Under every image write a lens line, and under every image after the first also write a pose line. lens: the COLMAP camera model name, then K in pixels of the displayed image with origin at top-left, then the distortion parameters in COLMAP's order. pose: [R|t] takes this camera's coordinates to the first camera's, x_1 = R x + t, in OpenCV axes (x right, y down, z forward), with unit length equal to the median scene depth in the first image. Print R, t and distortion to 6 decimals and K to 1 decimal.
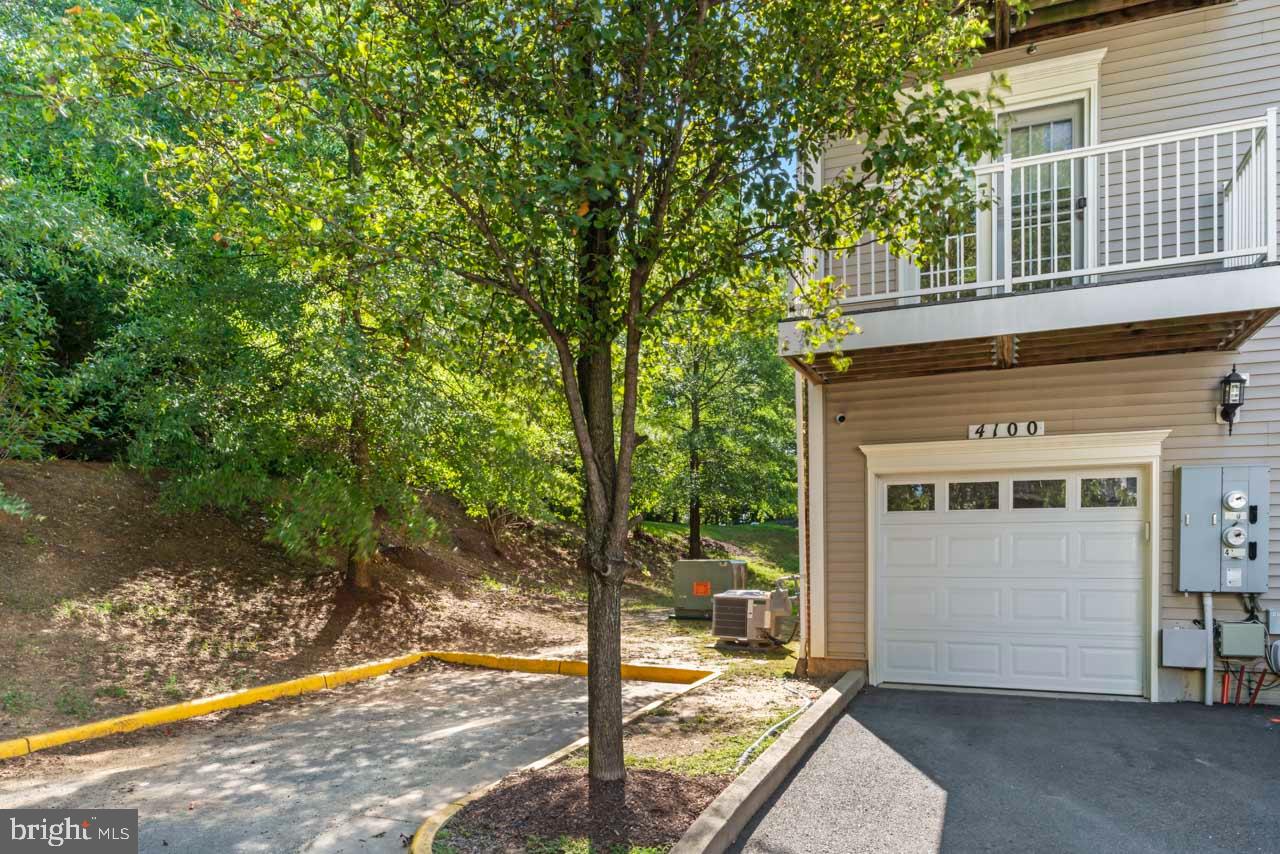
lens RADIAL K [[883.9, 0, 631.0], [0, 883.9, 430.4], [0, 0, 1]] dist [-0.007472, -0.001750]
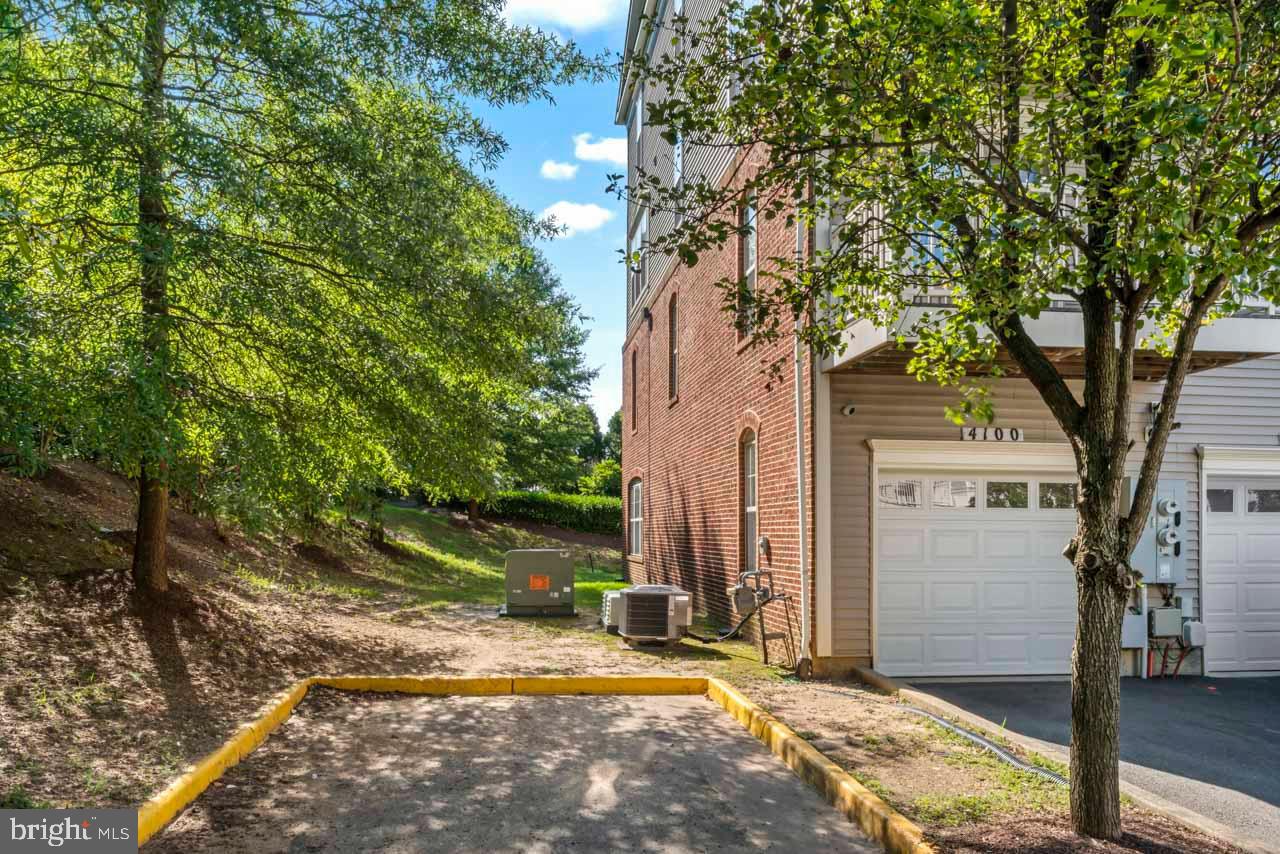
lens RADIAL K [[883.9, 0, 640.4], [0, 883.9, 424.0], [0, 0, 1]] dist [-0.007472, -0.001750]
pose [[0.857190, 0.071511, 0.510012, -0.490065], [-0.079587, 0.996810, -0.006003, 0.027749], [-0.508814, -0.035444, 0.860147, 0.298527]]
